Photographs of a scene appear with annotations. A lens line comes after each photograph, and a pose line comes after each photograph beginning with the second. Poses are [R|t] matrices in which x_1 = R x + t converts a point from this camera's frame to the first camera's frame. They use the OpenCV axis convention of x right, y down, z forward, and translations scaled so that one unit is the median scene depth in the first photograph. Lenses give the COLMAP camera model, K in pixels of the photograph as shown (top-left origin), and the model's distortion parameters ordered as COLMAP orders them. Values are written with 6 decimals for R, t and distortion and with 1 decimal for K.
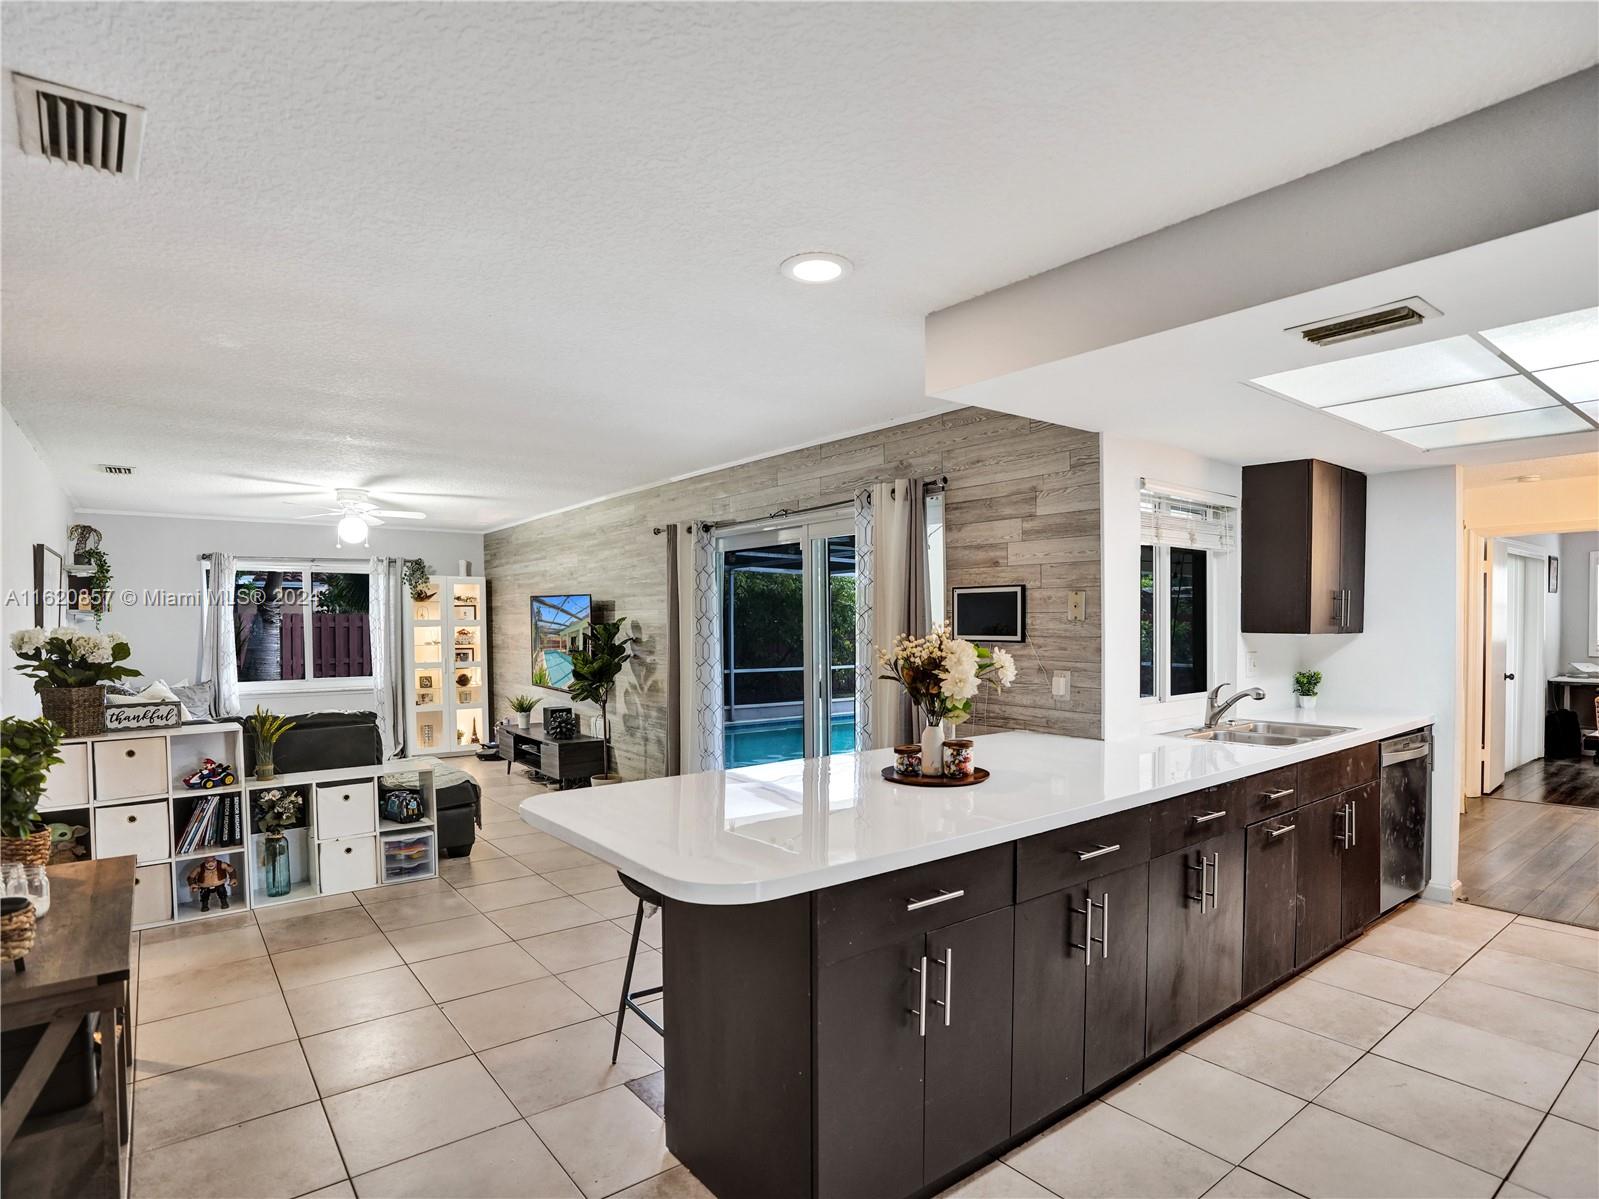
lens RADIAL K [[840.1, 0, 768.1], [0, 840.1, 652.8], [0, 0, 1]] dist [-0.060652, 0.029842]
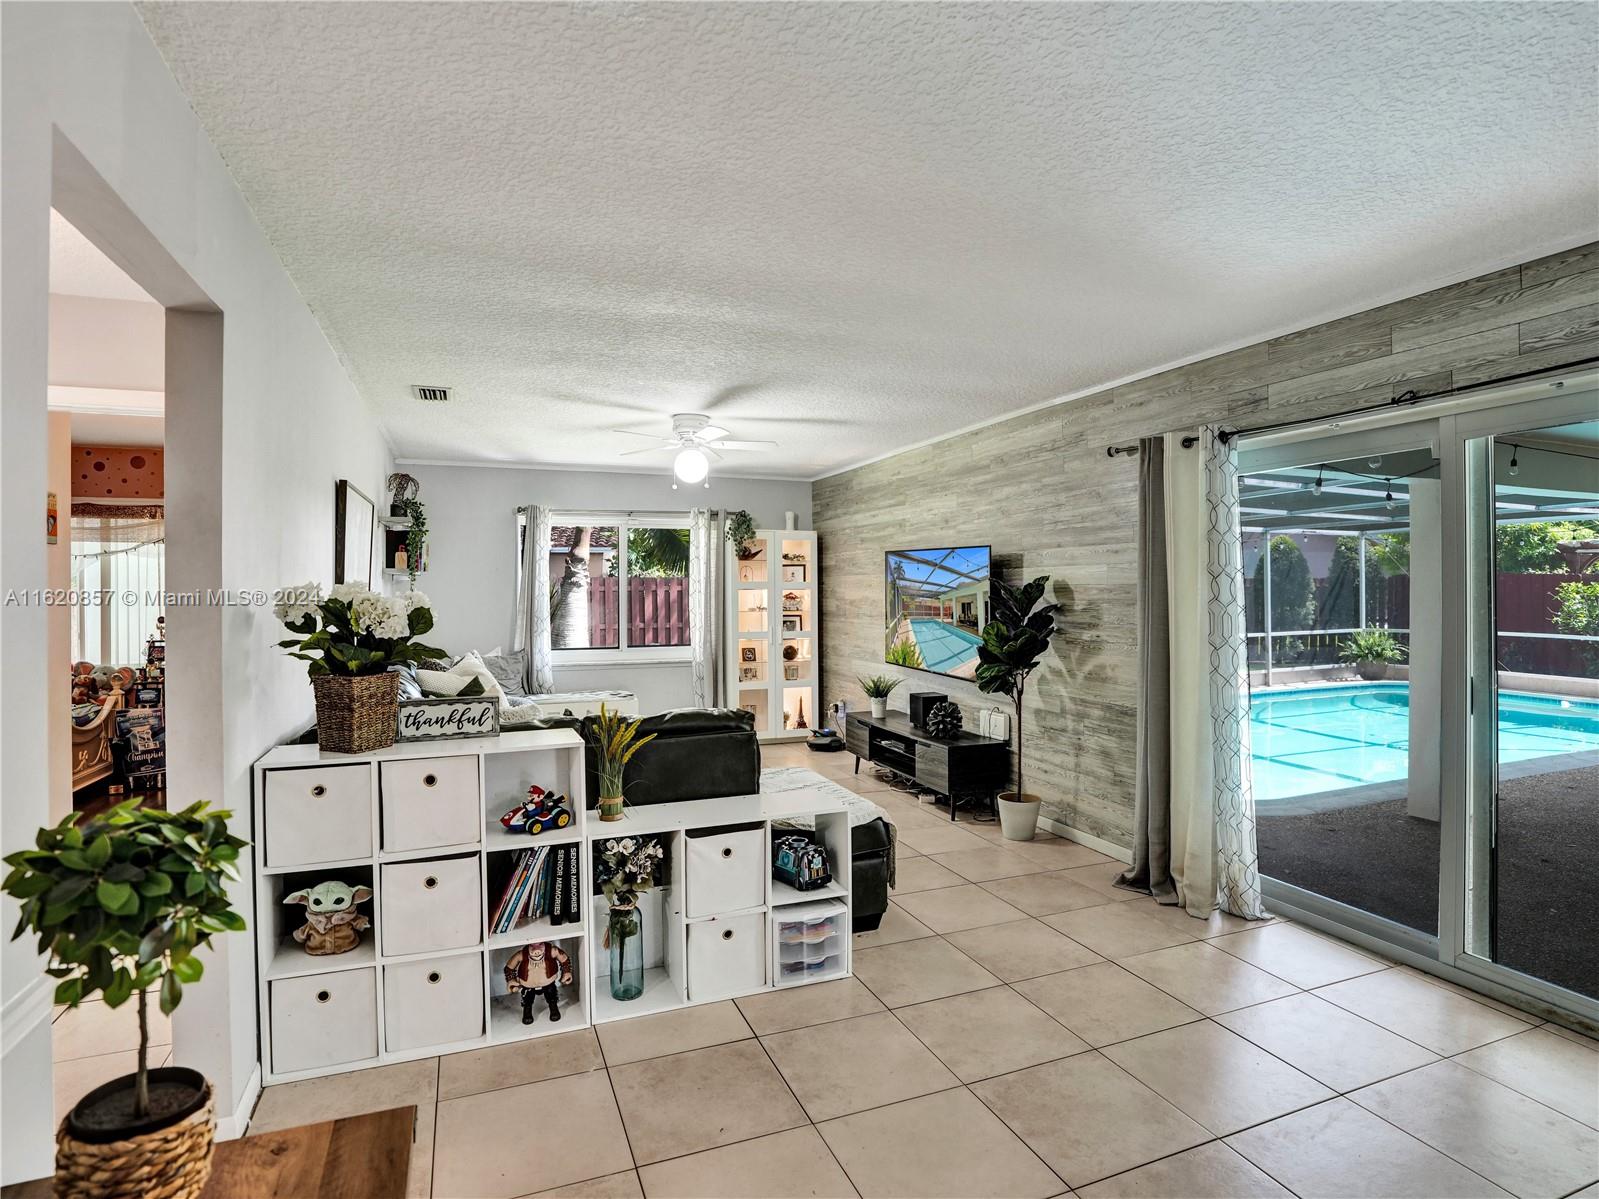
lens RADIAL K [[827.1, 0, 799.5], [0, 827.1, 599.5], [0, 0, 1]] dist [-0.059165, 0.017325]
pose [[0.965985, 0.004695, -0.258556, -0.198533], [-0.010702, 0.999704, -0.021829, -0.004622], [0.258377, 0.023854, 0.965750, 0.269429]]
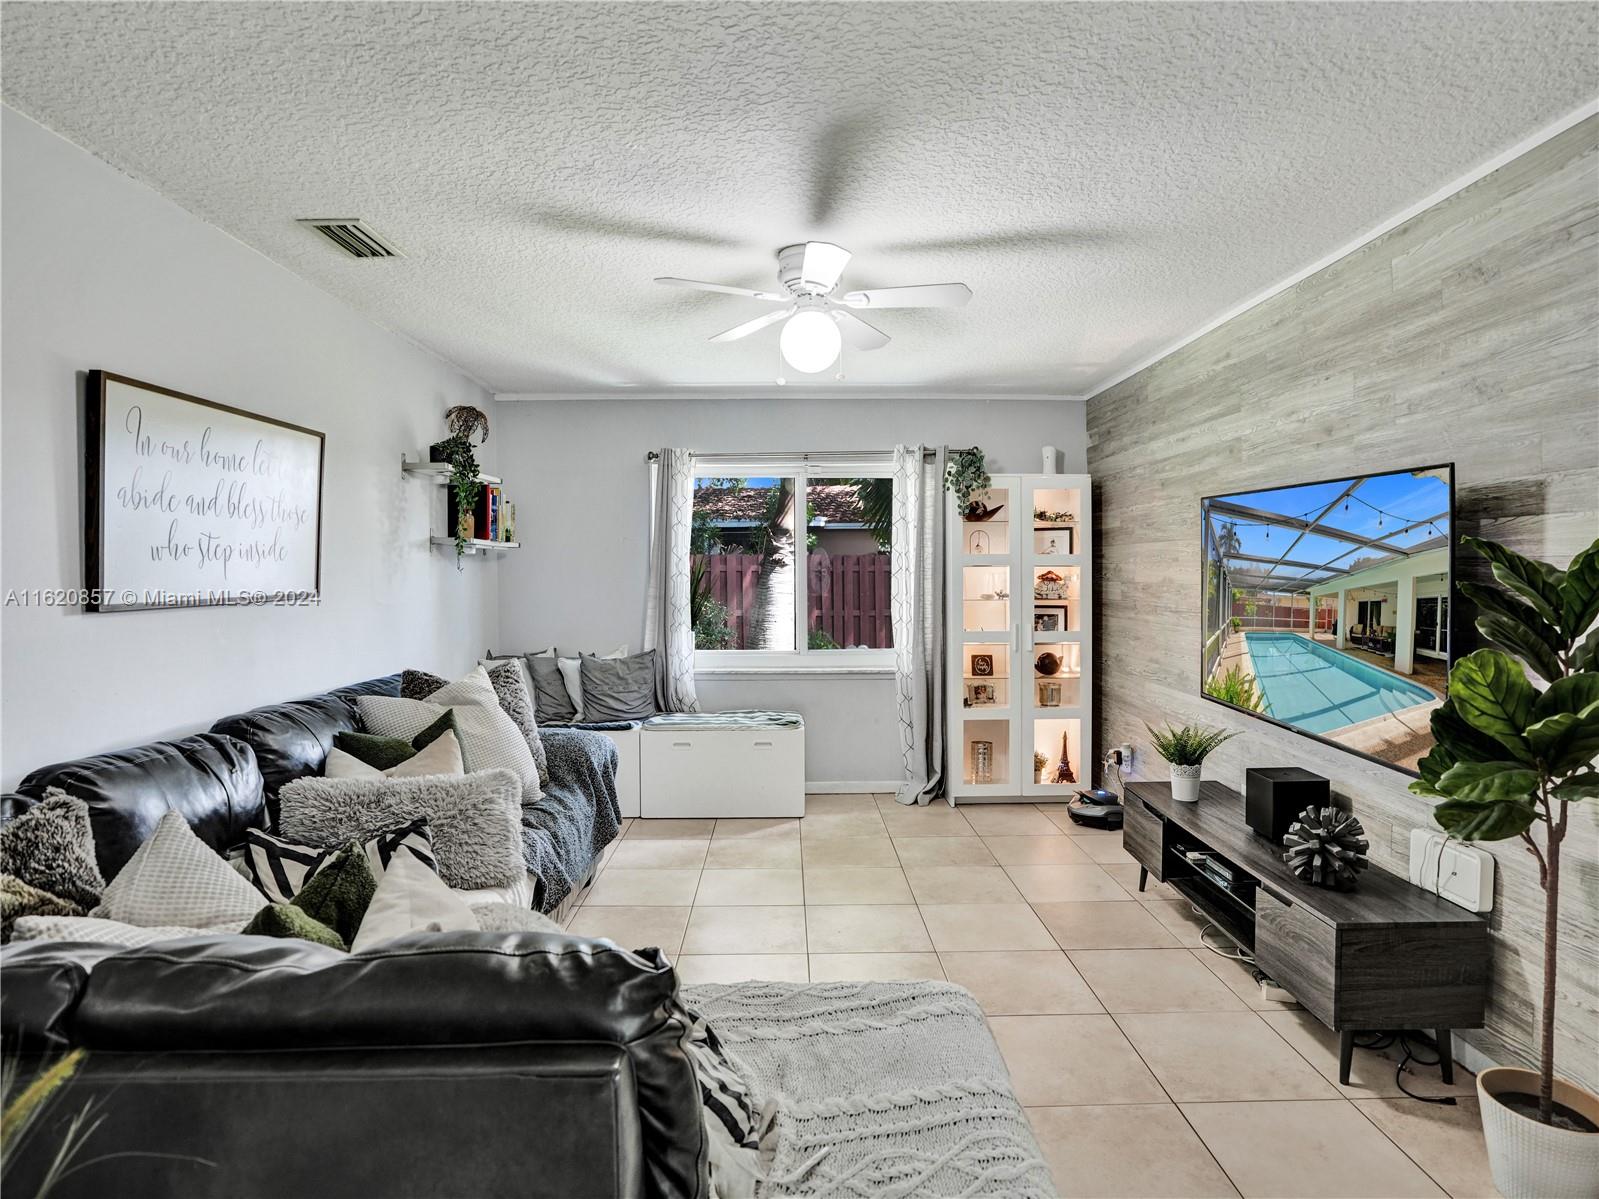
lens RADIAL K [[856.9, 0, 803.0], [0, 856.9, 583.0], [0, 0, 1]] dist [-0.075963, 0.033746]
pose [[0.813483, 0.011451, -0.581476, -0.244498], [-0.020624, 0.999745, -0.009165, -0.017589], [0.581223, 0.019448, 0.813512, 0.641690]]
